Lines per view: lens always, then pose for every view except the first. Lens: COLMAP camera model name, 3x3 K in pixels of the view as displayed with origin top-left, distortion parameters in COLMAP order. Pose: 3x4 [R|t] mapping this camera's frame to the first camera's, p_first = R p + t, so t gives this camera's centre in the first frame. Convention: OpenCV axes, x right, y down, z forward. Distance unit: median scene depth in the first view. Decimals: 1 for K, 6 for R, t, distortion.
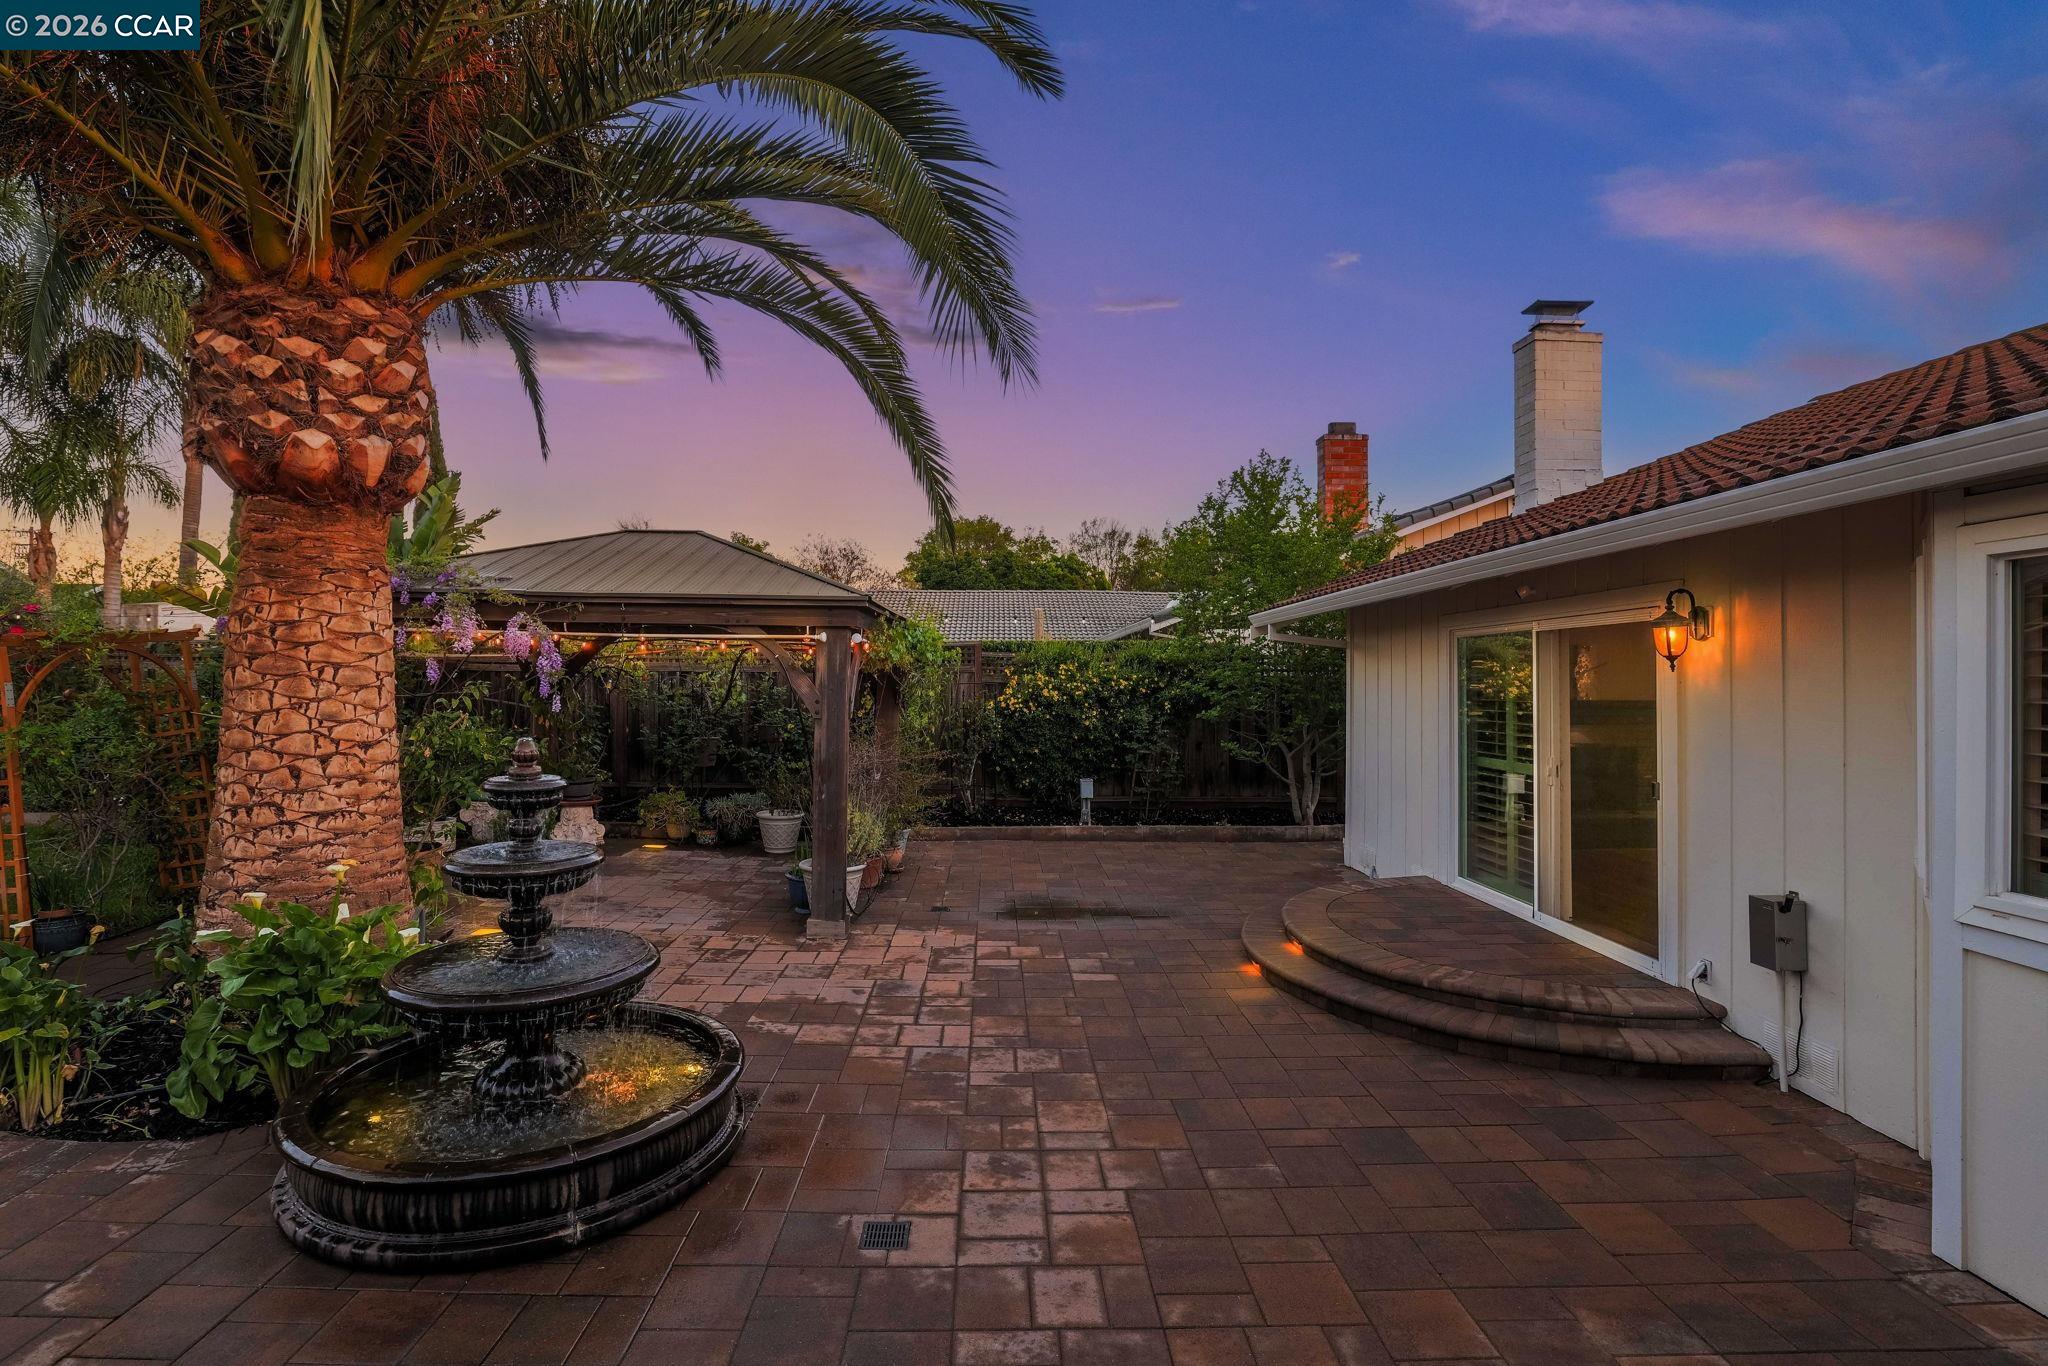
lens RADIAL K [[936.0, 0, 1003.8], [0, 936.0, 678.5], [0, 0, 1]] dist [-0.006595, 0.001111]
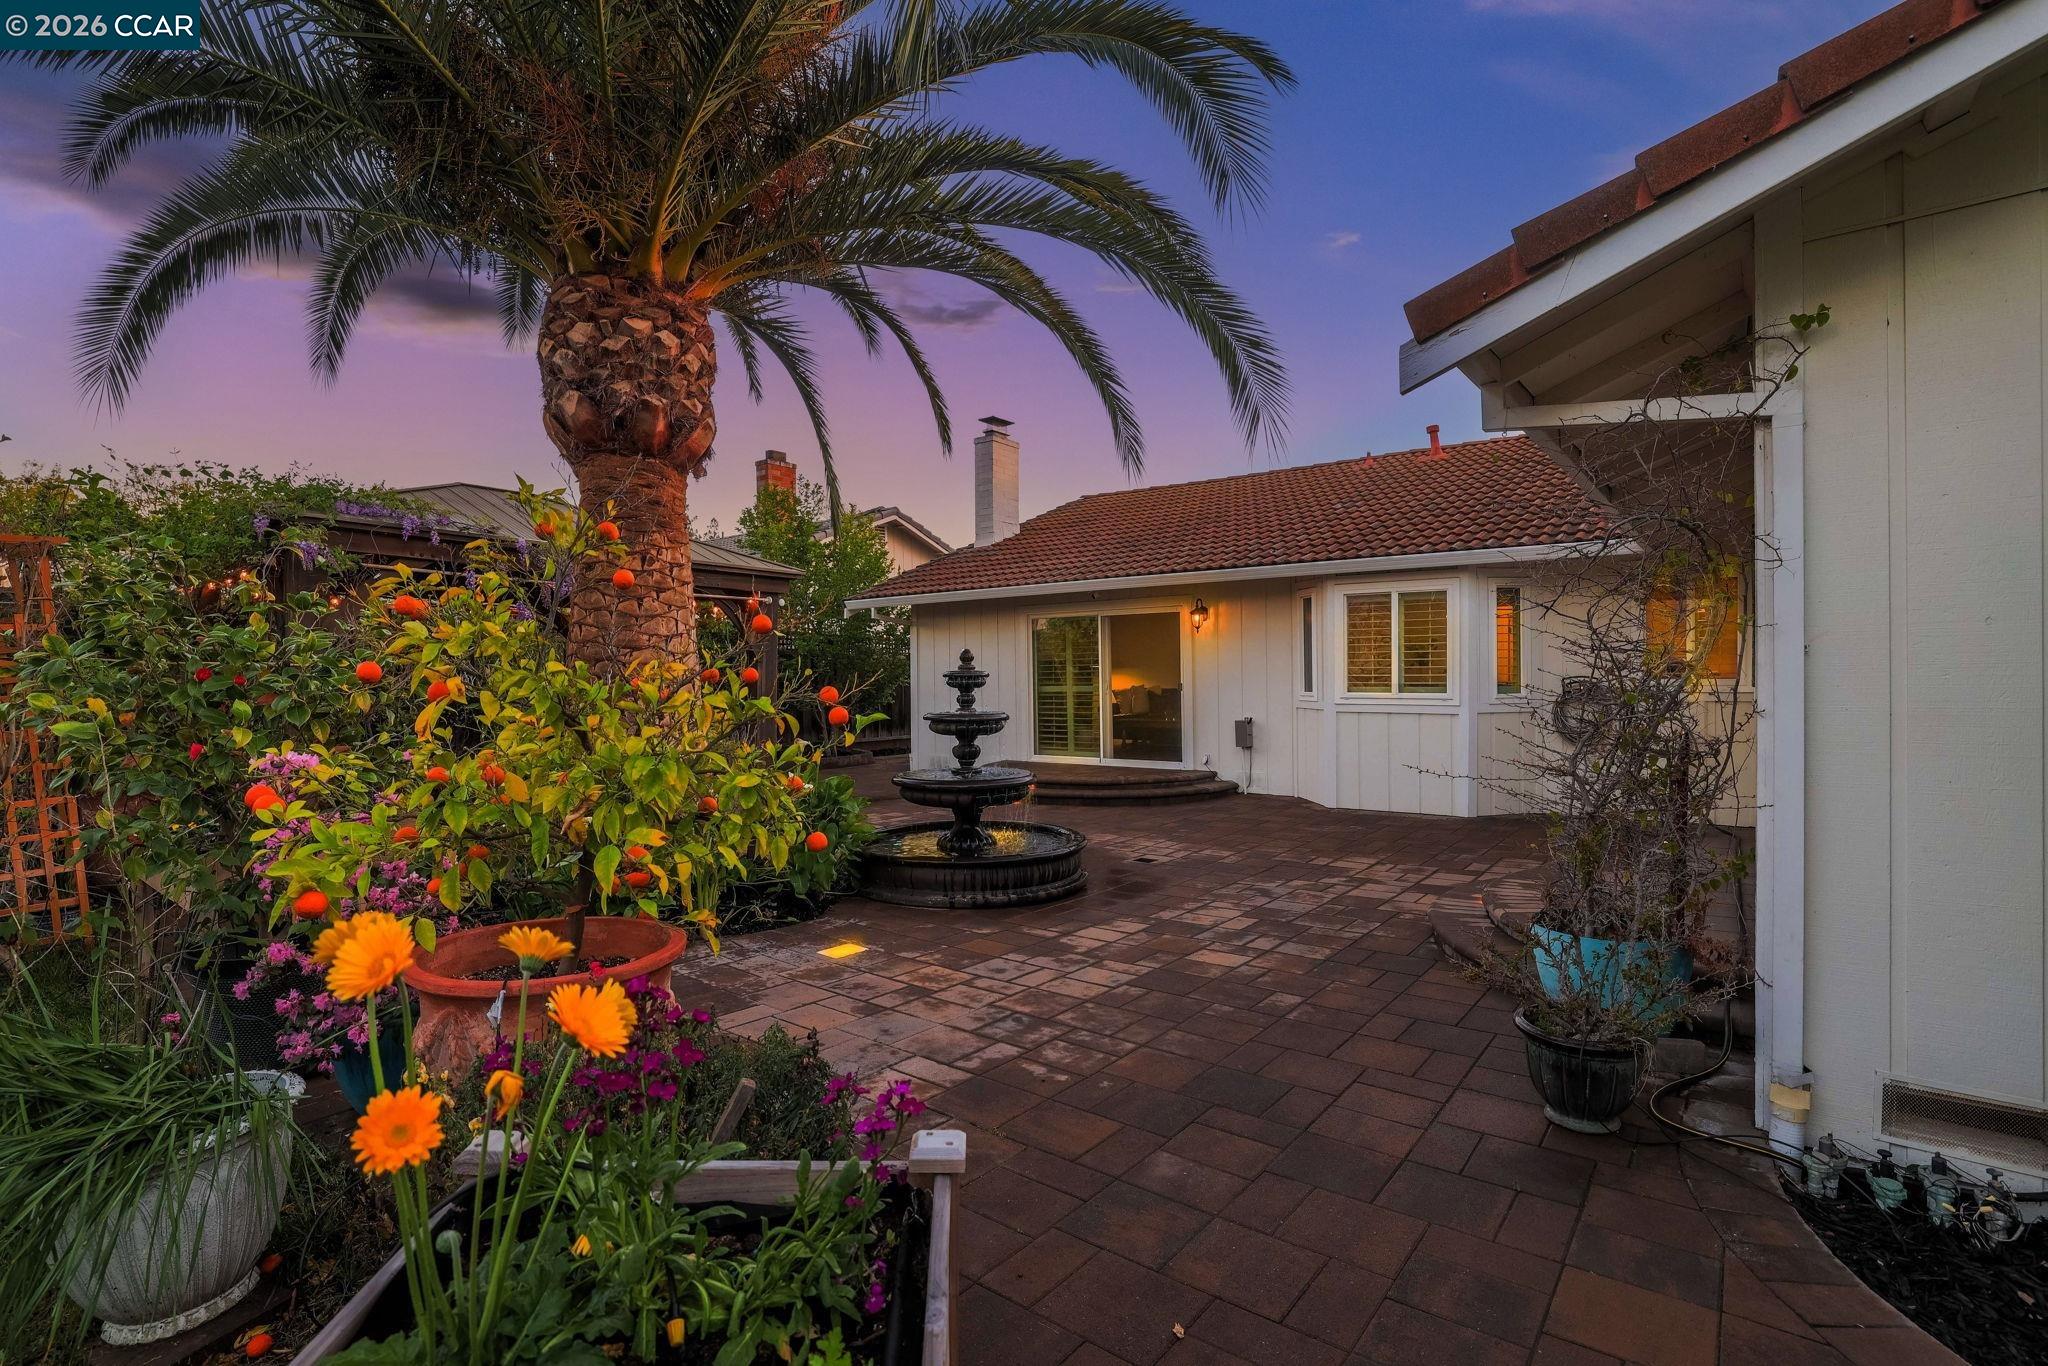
lens RADIAL K [[936.0, 0, 1028.8], [0, 936.0, 677.5], [0, 0, 1]] dist [-0.006595, 0.001111]
pose [[0.626246, -0.011713, 0.779537, -1.456185], [0.011414, 0.999918, 0.005855, 0.089207], [-0.779542, 0.005232, 0.626328, -0.149934]]
